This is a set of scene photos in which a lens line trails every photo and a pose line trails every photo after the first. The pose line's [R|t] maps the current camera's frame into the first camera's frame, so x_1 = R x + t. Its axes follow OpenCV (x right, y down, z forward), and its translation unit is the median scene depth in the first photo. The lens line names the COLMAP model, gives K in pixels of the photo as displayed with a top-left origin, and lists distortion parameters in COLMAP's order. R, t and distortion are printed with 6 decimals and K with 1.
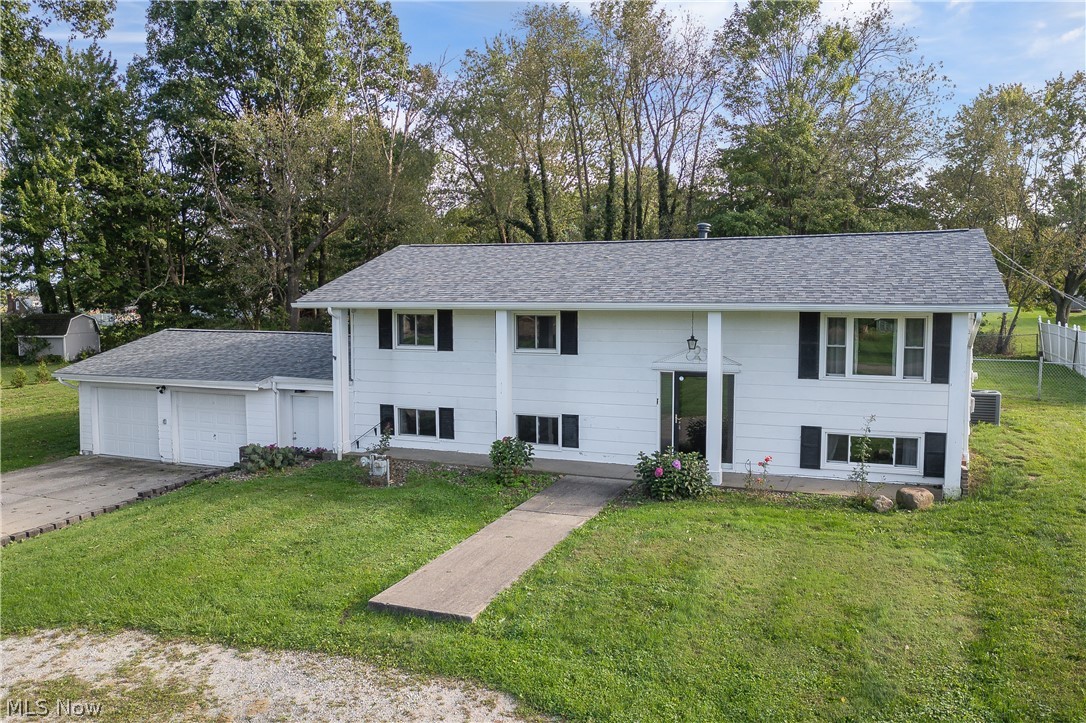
lens RADIAL K [[809.4, 0, 542.8], [0, 809.4, 349.0], [0, 0, 1]] dist [-0.101957, -0.001457]
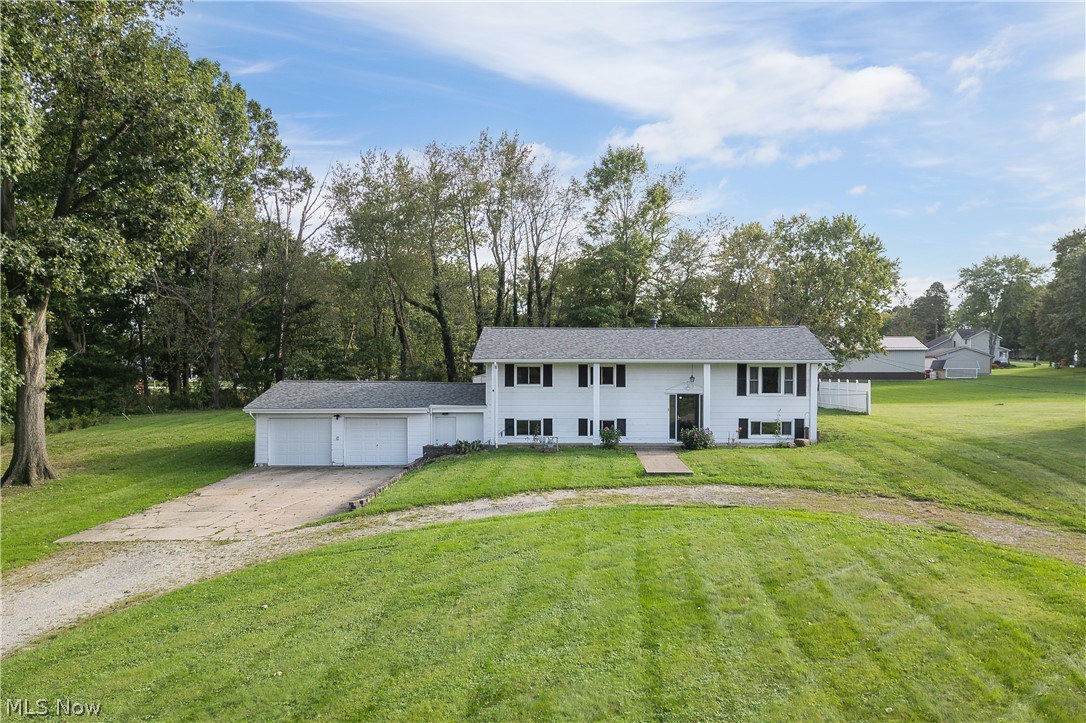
lens RADIAL K [[799.5, 0, 563.5], [0, 799.5, 364.2], [0, 0, 1]] dist [0.034637, -0.000717]
pose [[0.932752, 0.008516, 0.360418, -0.817907], [0.019048, 0.997161, -0.072856, 0.092939], [-0.360015, 0.074822, 0.929941, -0.758882]]
